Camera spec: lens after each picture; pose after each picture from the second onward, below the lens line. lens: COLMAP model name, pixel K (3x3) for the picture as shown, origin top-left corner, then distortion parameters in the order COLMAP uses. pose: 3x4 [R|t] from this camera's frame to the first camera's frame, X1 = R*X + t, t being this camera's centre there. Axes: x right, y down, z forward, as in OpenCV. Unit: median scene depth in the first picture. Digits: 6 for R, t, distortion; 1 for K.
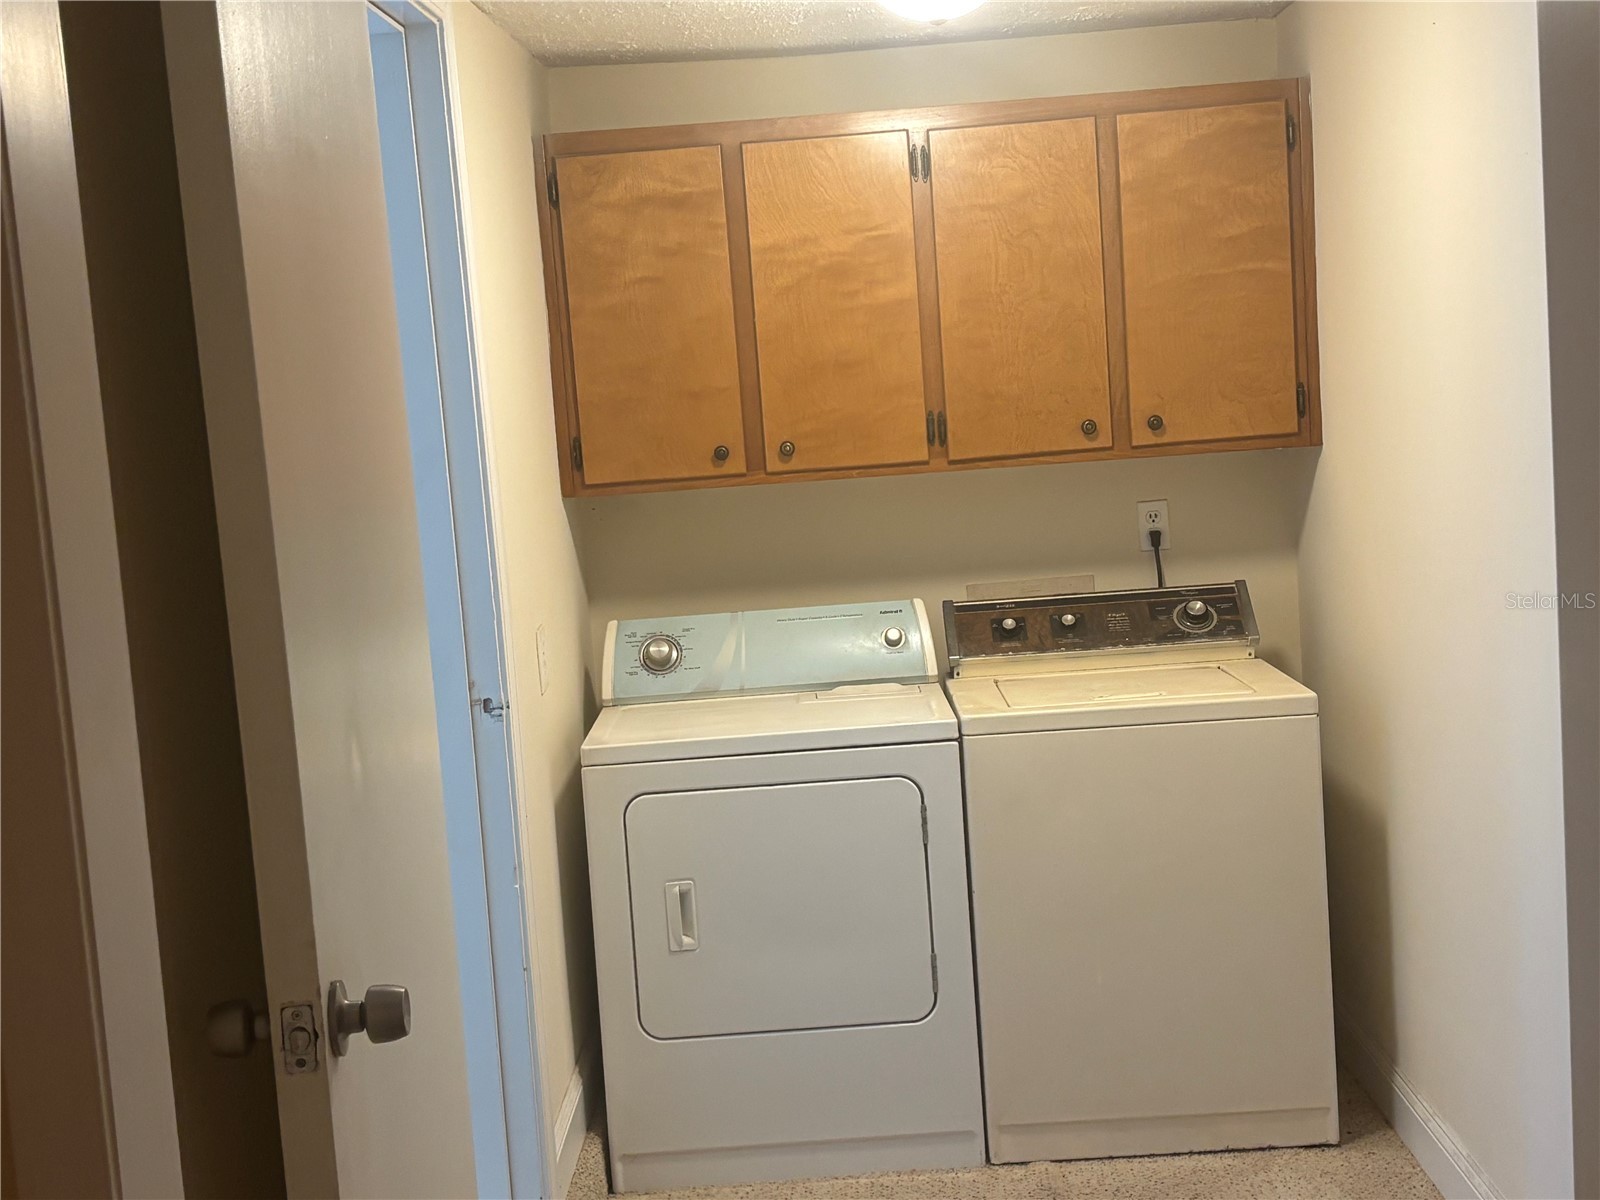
lens RADIAL K [[2118.3, 0, 752.2], [0, 2118.3, 597.0], [0, 0, 1]] dist [0.217047, -0.852887]
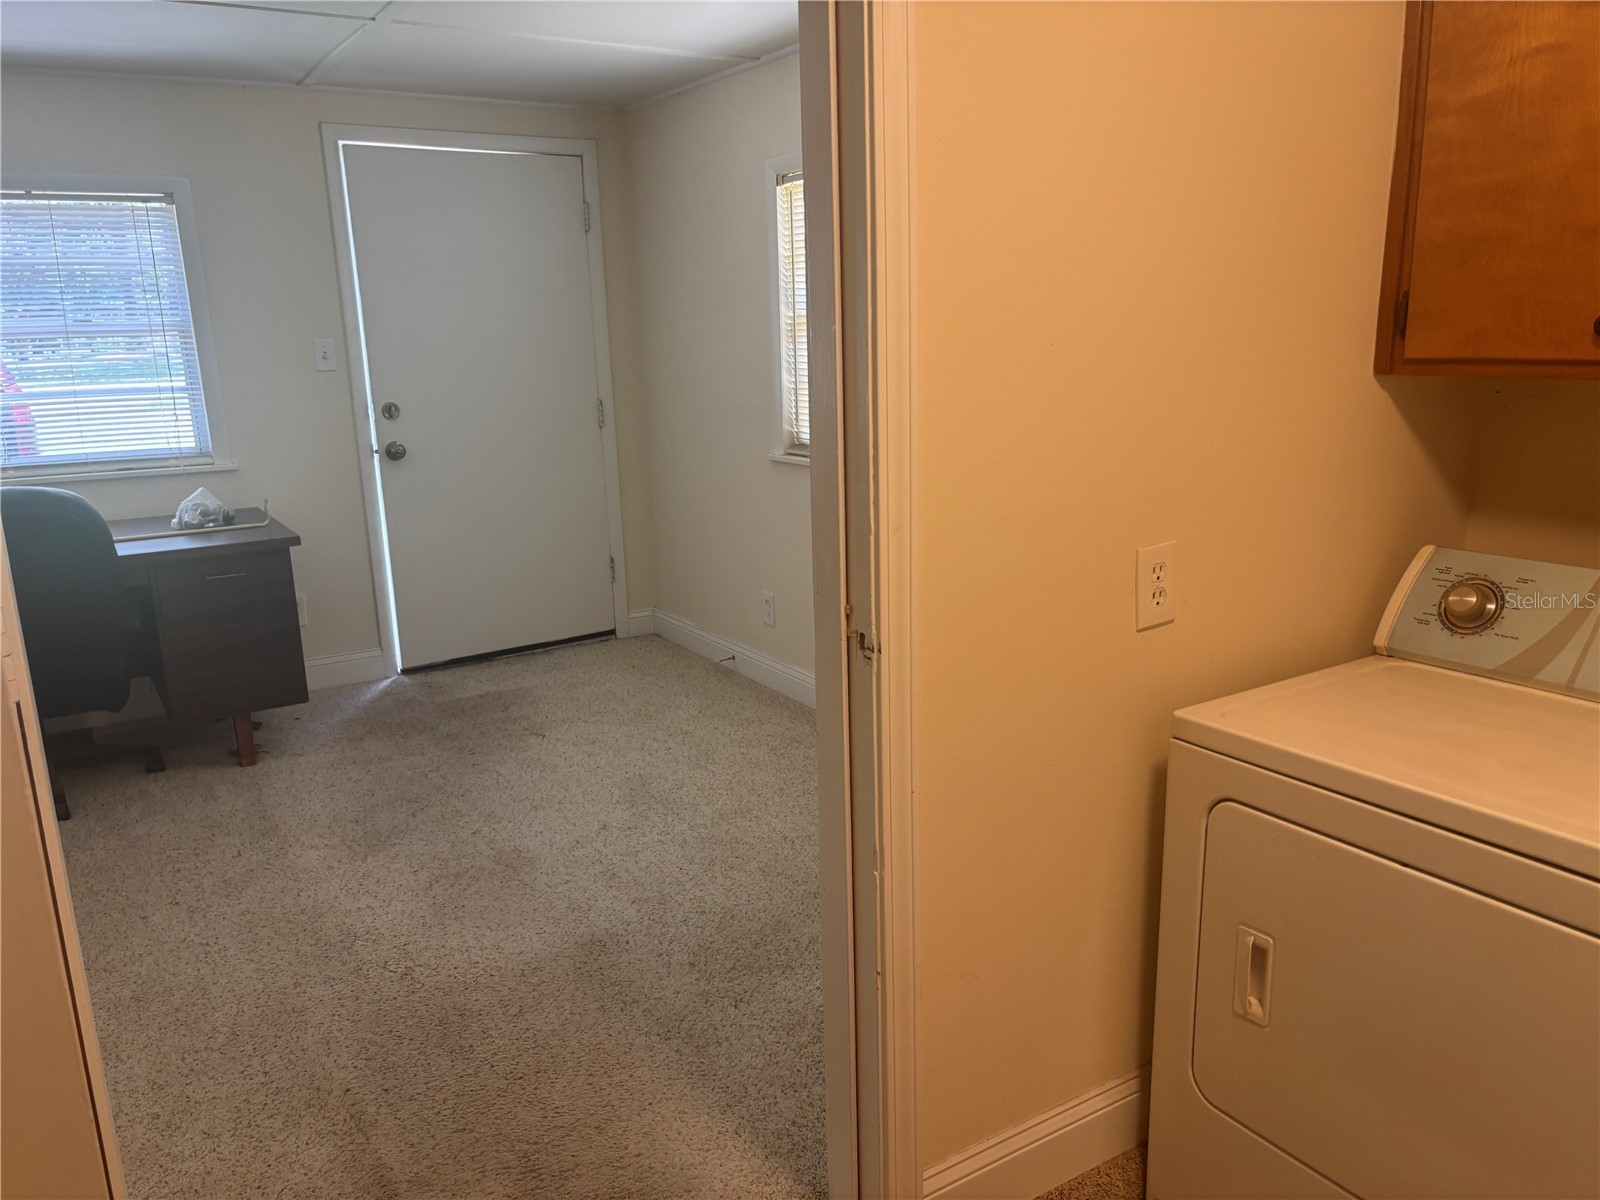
lens RADIAL K [[1221.6, 0, 800.0], [0, 1221.6, 600.0], [0, 0, 1]] dist [0.118445, -0.128446]
pose [[0.558592, 0.240353, -0.793855, 0.169291], [-0.097433, 0.969482, 0.224969, -0.049043], [0.823700, -0.048318, 0.564964, 0.582990]]
